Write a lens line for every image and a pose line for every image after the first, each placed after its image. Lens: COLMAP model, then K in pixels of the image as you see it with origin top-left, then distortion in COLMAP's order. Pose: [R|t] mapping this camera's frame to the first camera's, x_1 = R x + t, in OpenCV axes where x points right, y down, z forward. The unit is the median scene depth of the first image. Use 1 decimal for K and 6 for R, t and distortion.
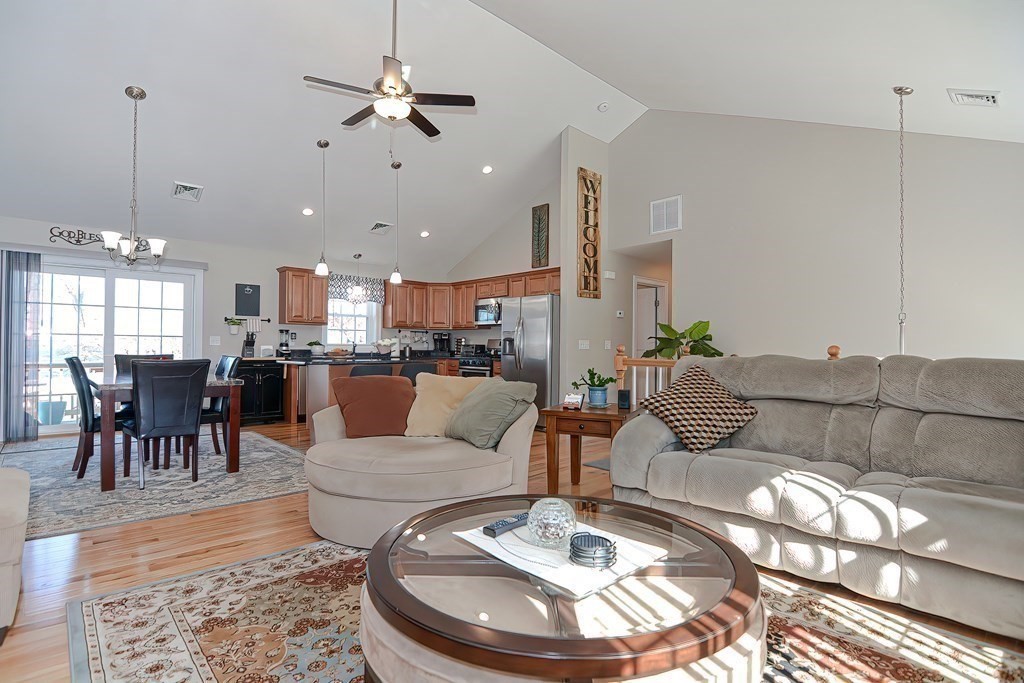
lens RADIAL K [[499.7, 0, 510.3], [0, 499.7, 345.7], [0, 0, 1]] dist [0.000610, -0.008438]
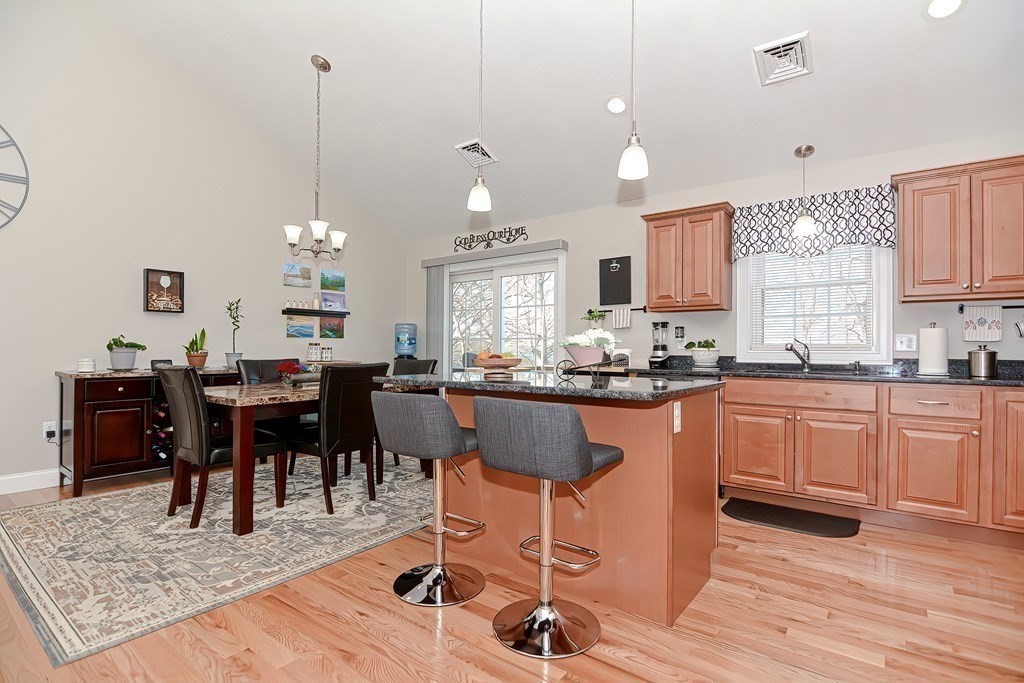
lens RADIAL K [[493.1, 0, 512.9], [0, 493.1, 343.6], [0, 0, 1]] dist [-0.003034, -0.010170]
pose [[0.167547, -0.018283, -0.985695, 0.116685], [0.000036, 0.999828, -0.018539, 0.005224], [0.985864, 0.003070, 0.167519, 0.864033]]
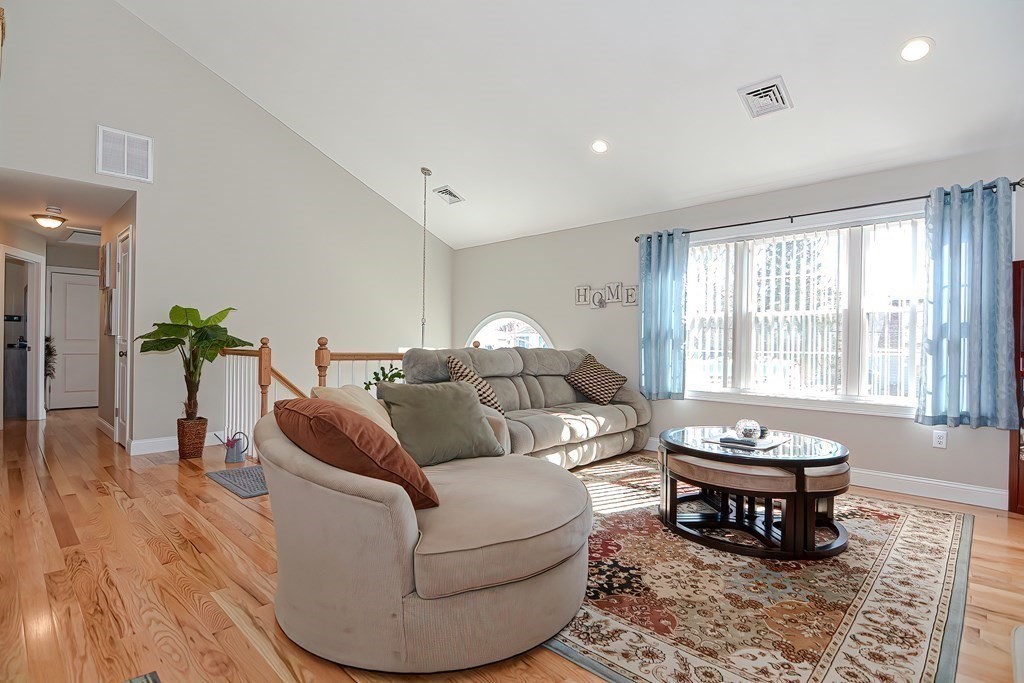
lens RADIAL K [[499.9, 0, 507.3], [0, 499.9, 347.2], [0, 0, 1]] dist [-0.000879, -0.001095]
pose [[-0.047339, -0.015658, 0.998756, -0.460066], [-0.019794, 0.999696, 0.014734, -0.003499], [-0.998683, -0.019071, -0.047635, 0.491570]]
